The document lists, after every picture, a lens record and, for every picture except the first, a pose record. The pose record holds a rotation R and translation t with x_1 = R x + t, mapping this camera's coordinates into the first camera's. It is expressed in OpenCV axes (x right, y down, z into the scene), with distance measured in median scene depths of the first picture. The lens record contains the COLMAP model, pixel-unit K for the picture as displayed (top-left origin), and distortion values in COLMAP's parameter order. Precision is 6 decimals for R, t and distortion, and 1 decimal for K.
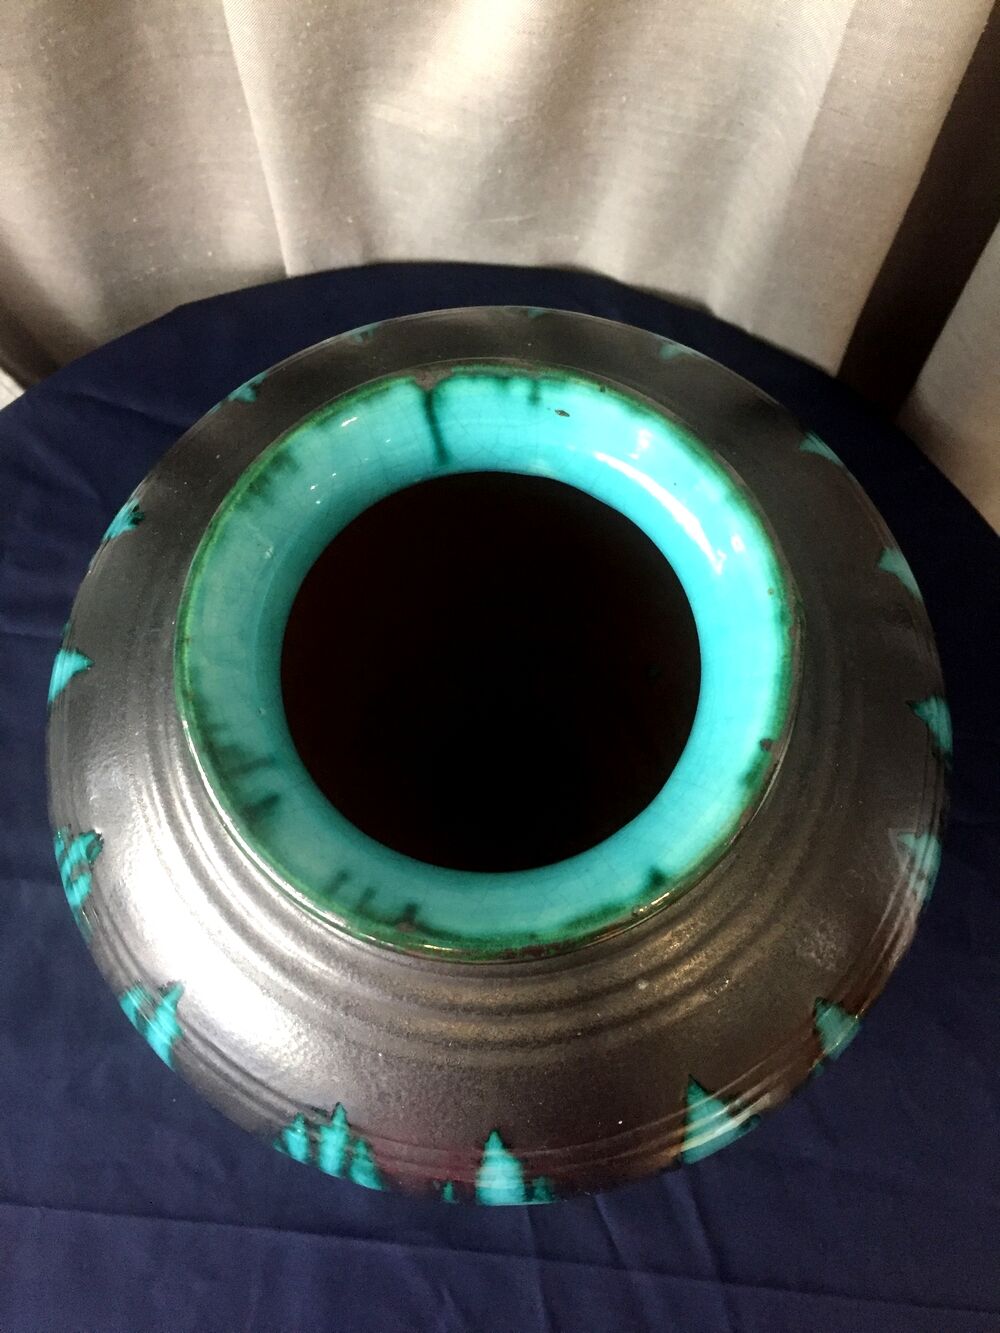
lens RADIAL K [[1176.6, 0, 518.8], [0, 1176.6, 633.9], [0, 0, 1]] dist [0.083796, -0.124618]
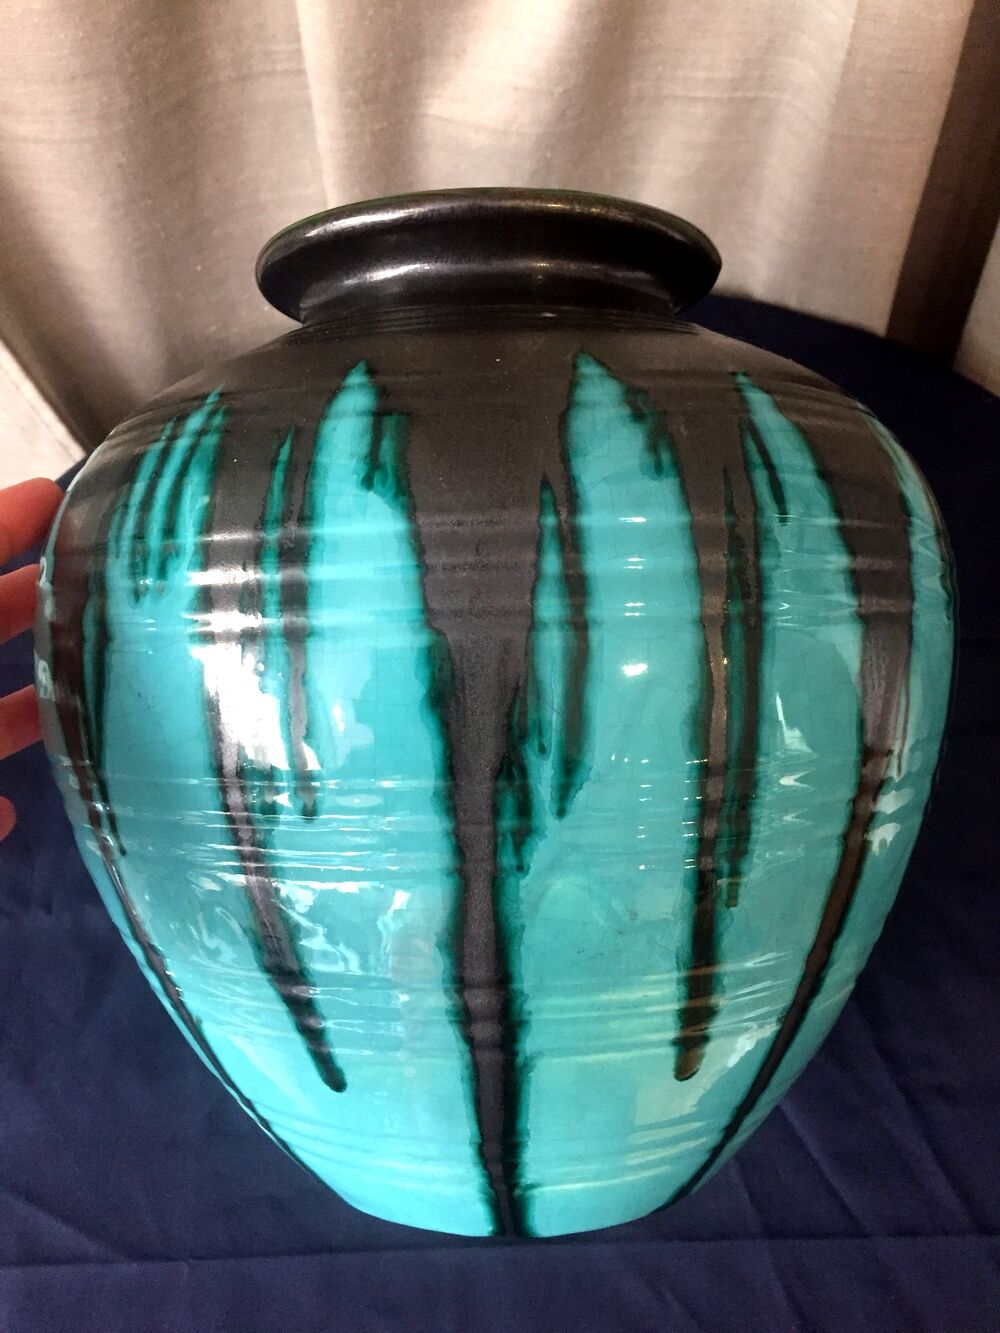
lens RADIAL K [[1176.6, 0, 495.5], [0, 1176.6, 674.1], [0, 0, 1]] dist [0.083796, -0.124618]
pose [[0.992049, -0.124729, 0.016785, -0.143683], [0.125474, 0.969874, -0.208810, 0.282776], [0.009765, 0.209255, 0.977812, 0.064847]]
